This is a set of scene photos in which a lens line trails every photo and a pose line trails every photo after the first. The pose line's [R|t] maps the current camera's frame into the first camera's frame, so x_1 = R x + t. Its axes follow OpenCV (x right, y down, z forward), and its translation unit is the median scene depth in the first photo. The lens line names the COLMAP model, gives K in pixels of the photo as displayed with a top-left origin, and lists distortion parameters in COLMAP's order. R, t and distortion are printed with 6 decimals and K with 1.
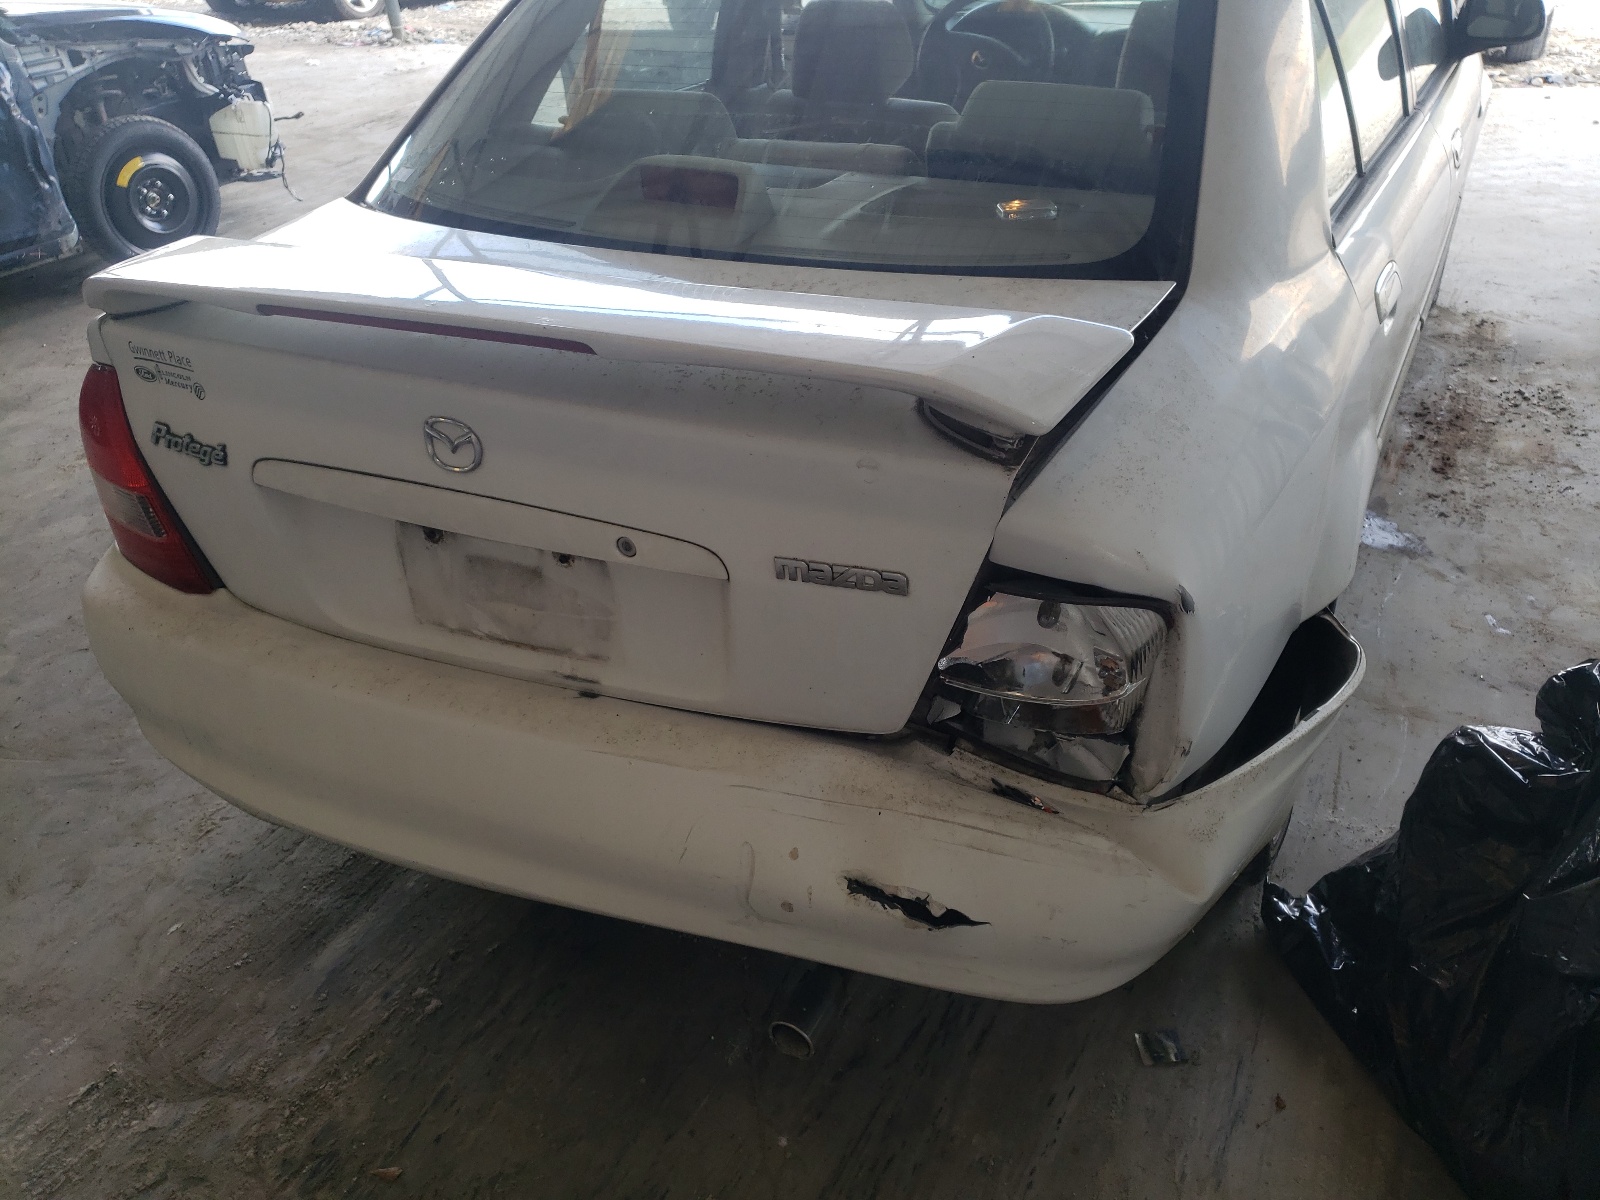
lens RADIAL K [[1235.7, 0, 796.8], [0, 1235.7, 603.9], [0, 0, 1]] dist [0.006068, -0.005589]
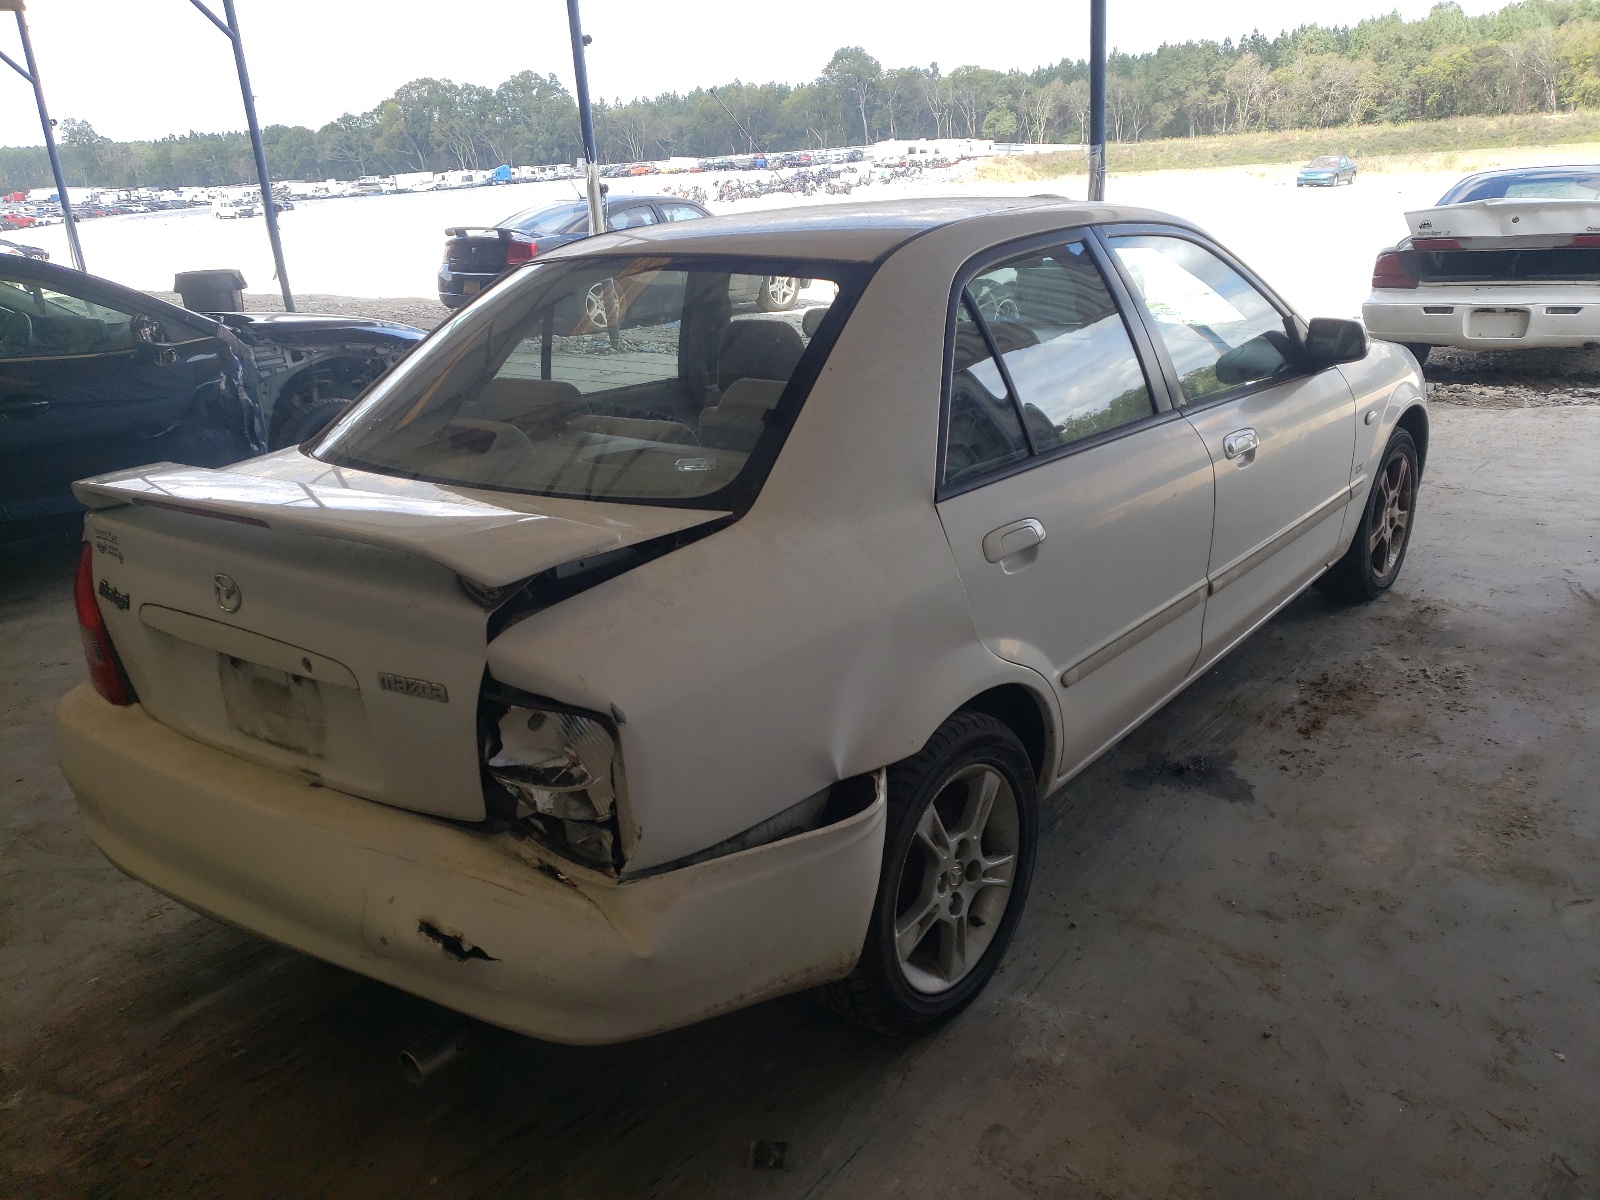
lens RADIAL K [[1235.7, 0, 800.5], [0, 1235.7, 604.5], [0, 0, 1]] dist [0.006068, -0.005589]
pose [[0.979002, 0.055238, -0.196223, 0.528094], [-0.098133, 0.971416, -0.216151, 0.105804], [0.178674, 0.230869, 0.956439, -0.223189]]
